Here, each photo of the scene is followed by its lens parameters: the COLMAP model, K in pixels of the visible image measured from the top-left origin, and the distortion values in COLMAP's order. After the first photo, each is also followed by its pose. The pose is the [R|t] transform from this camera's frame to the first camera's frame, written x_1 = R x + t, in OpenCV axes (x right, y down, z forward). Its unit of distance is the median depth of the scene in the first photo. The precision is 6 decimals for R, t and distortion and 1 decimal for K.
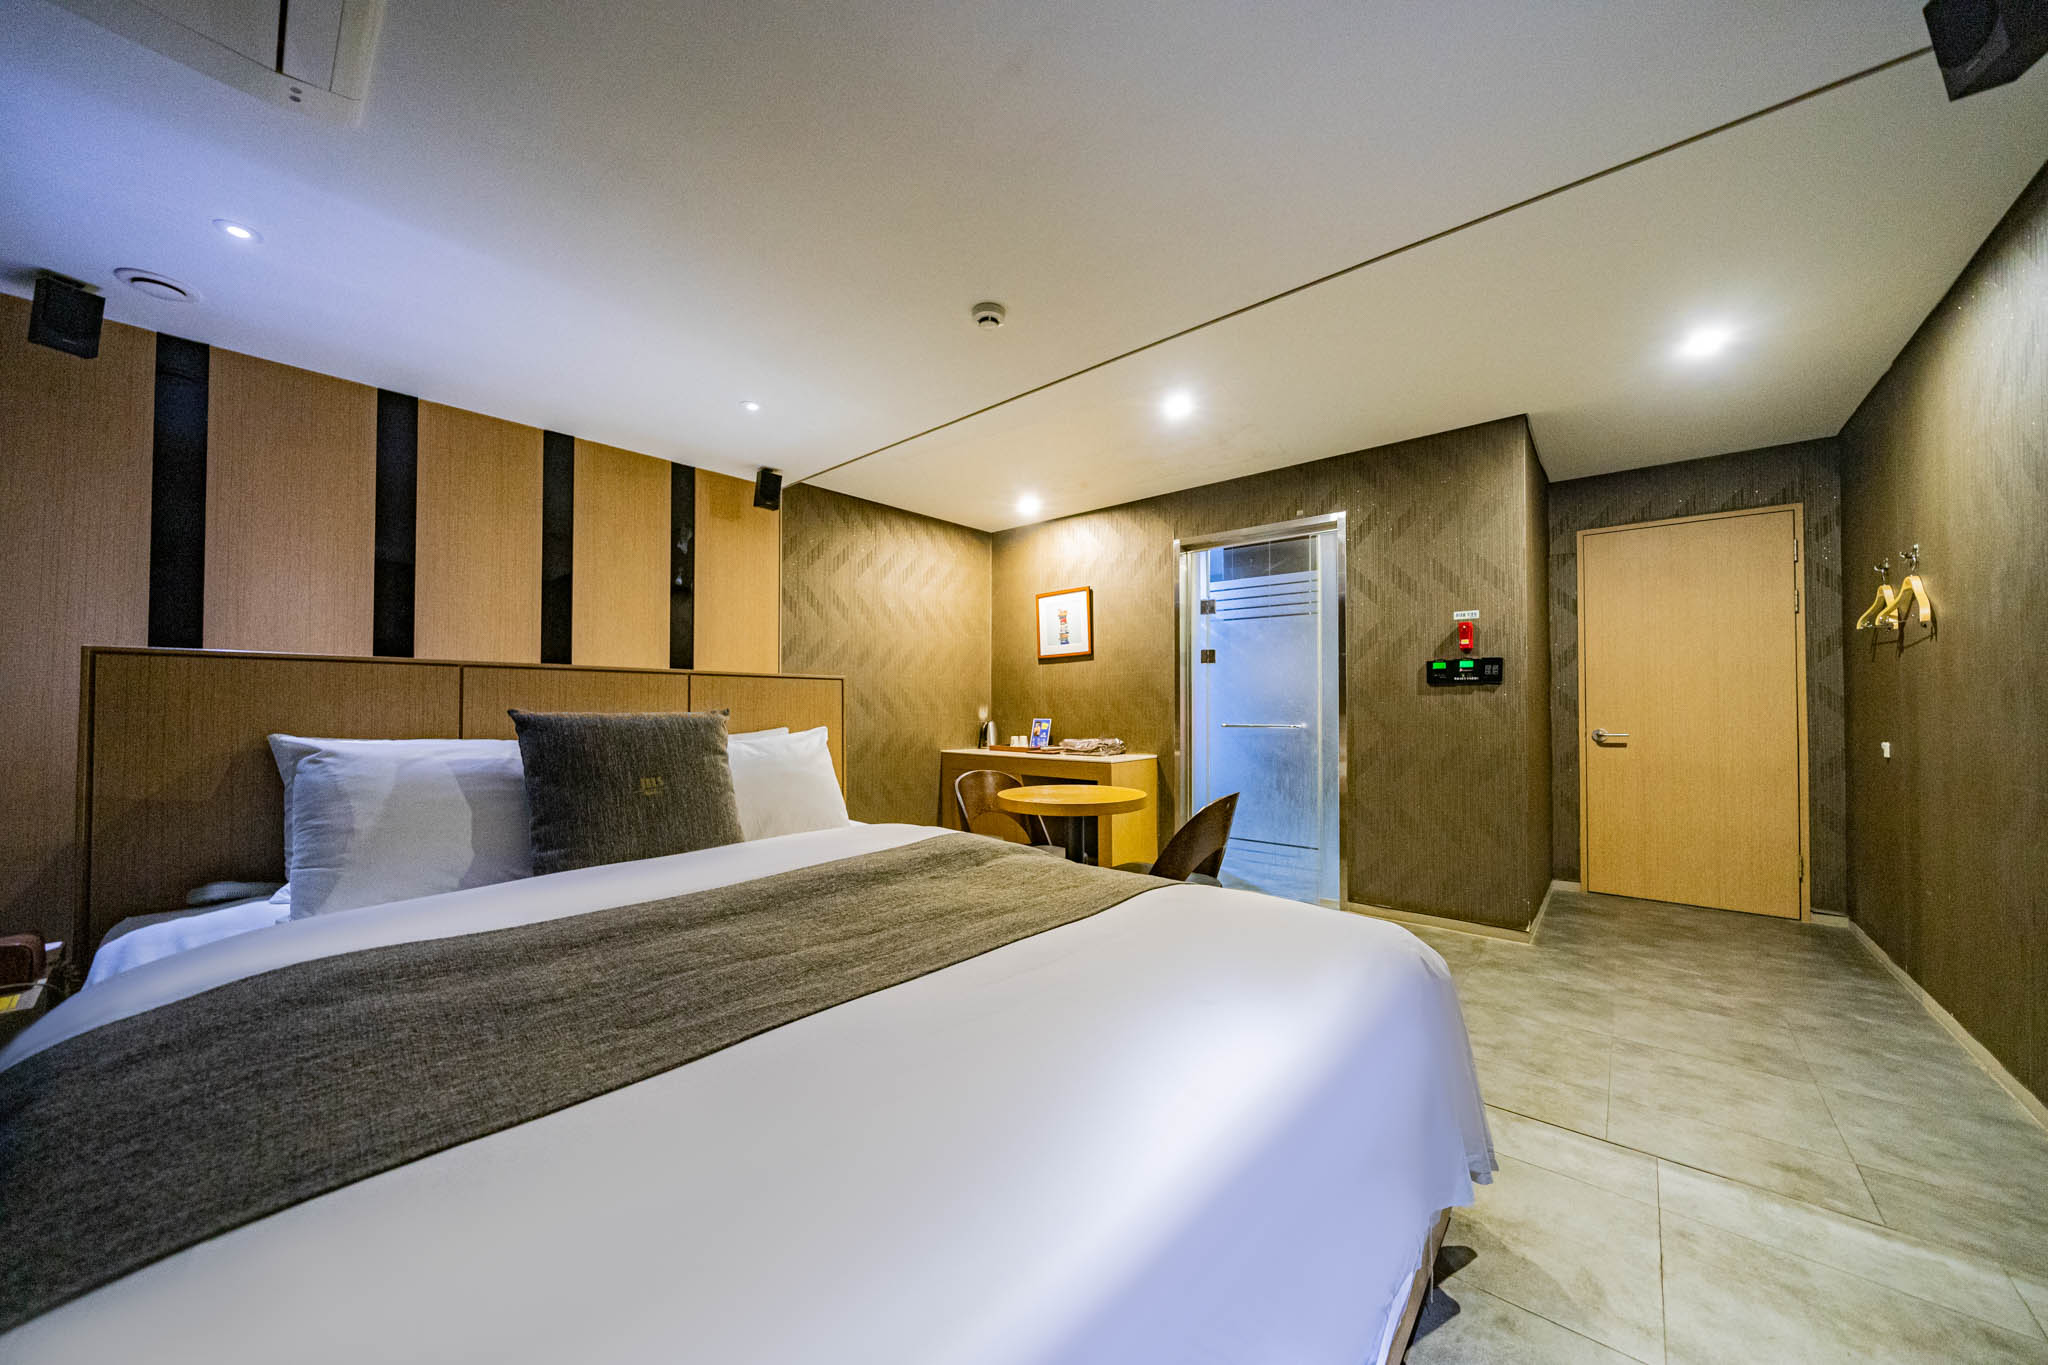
lens RADIAL K [[691.5, 0, 1033.8], [0, 691.5, 688.8], [0, 0, 1]] dist [0.000059, 0.000021]
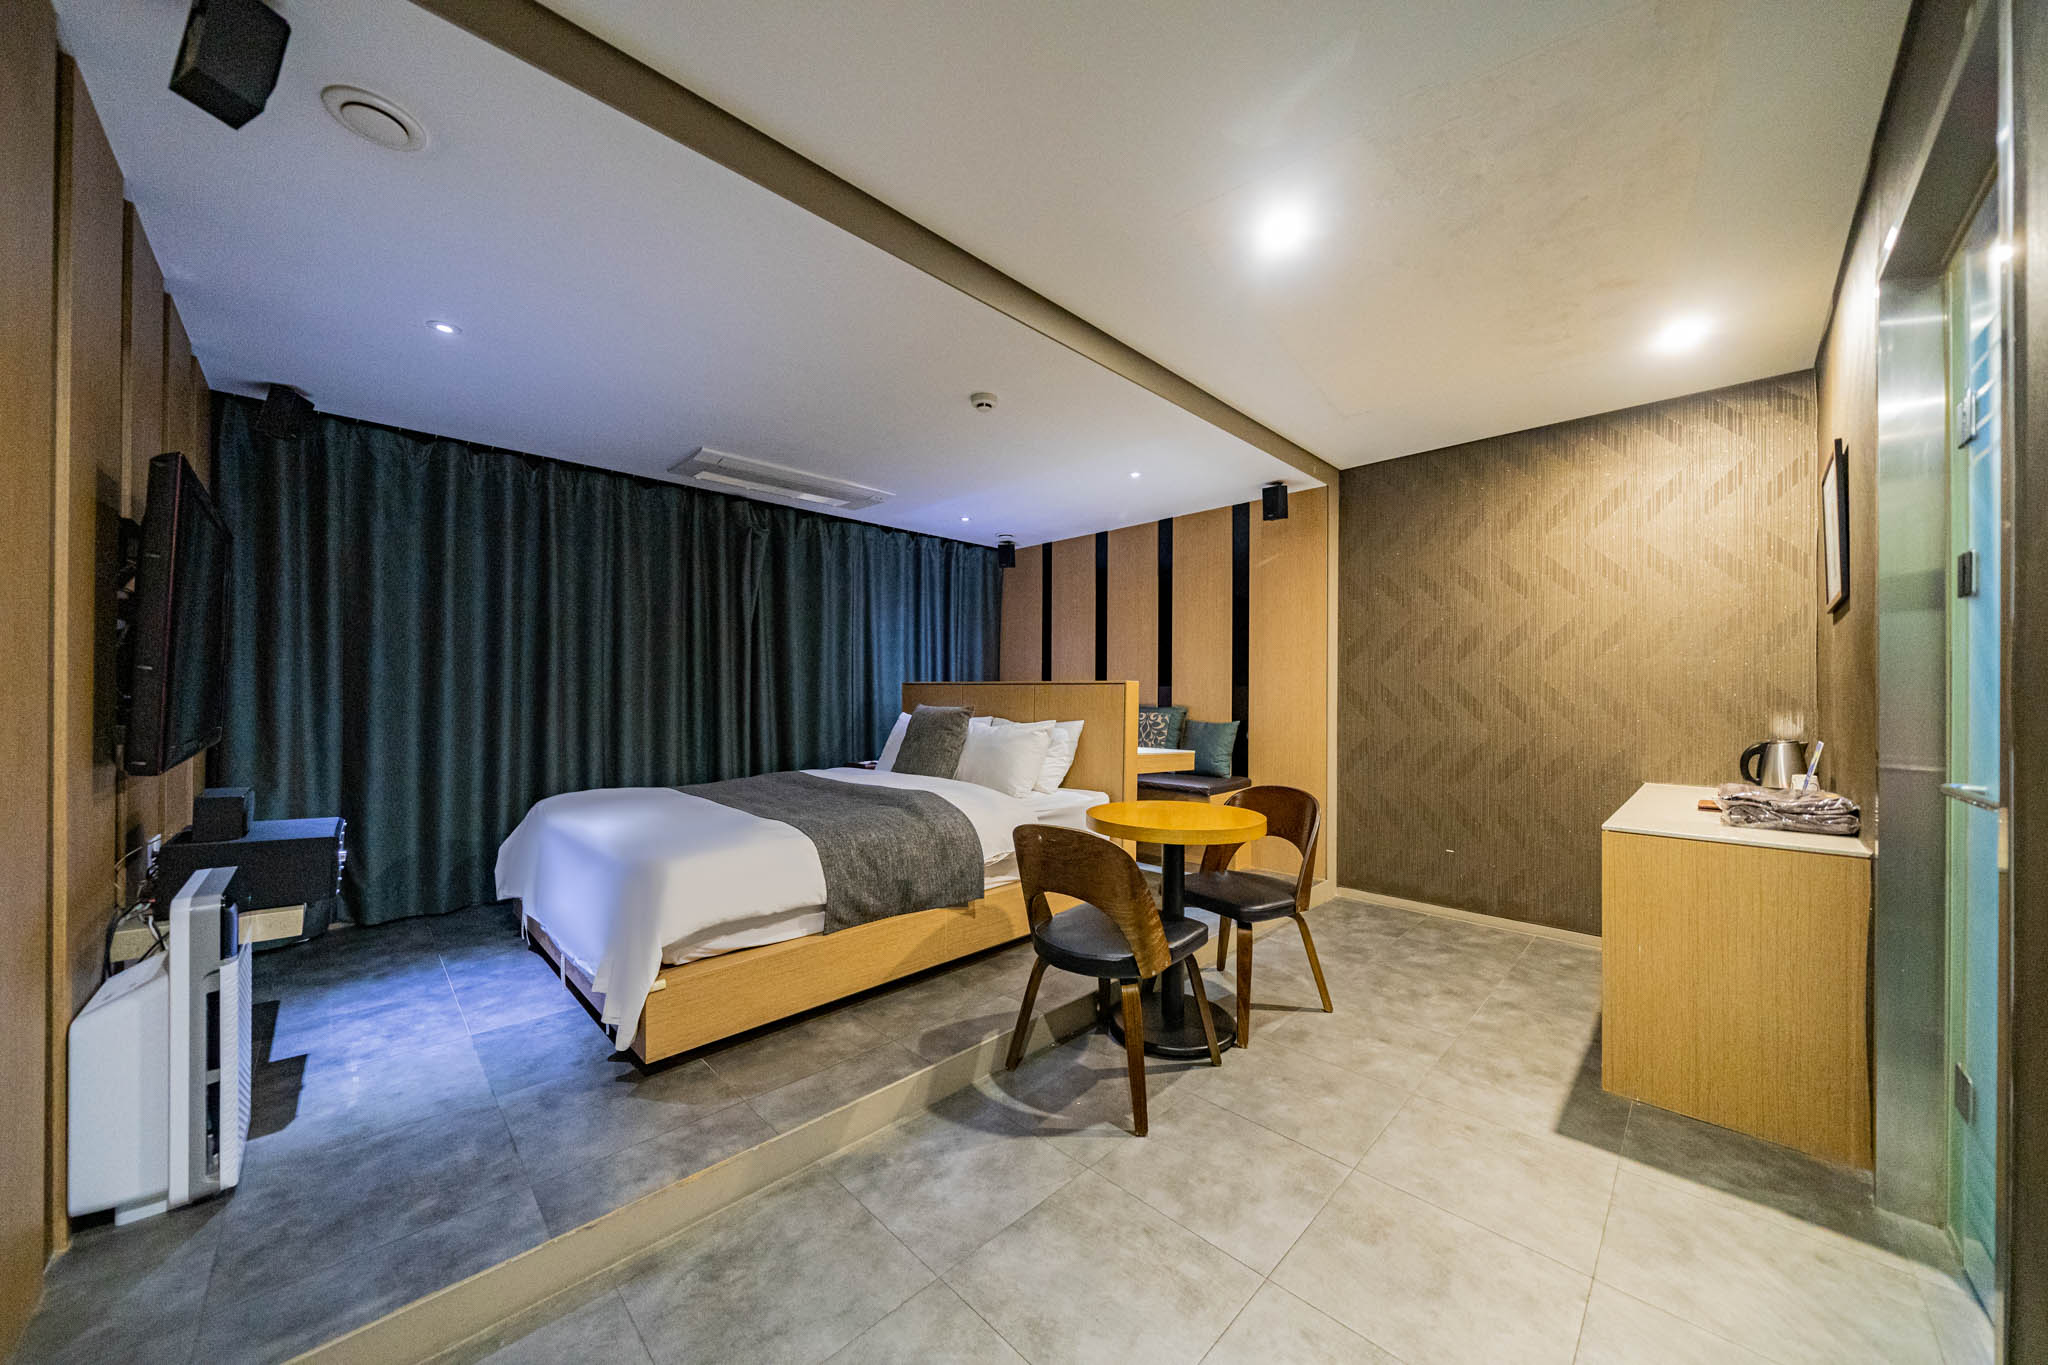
lens RADIAL K [[691.5, 0, 1033.8], [0, 691.5, 688.8], [0, 0, 1]] dist [0.000059, 0.000021]
pose [[-0.065721, -0.008957, -0.997798, 0.563504], [0.010531, 0.999898, -0.009669, 0.006638], [0.997782, -0.011144, -0.065620, 0.545910]]
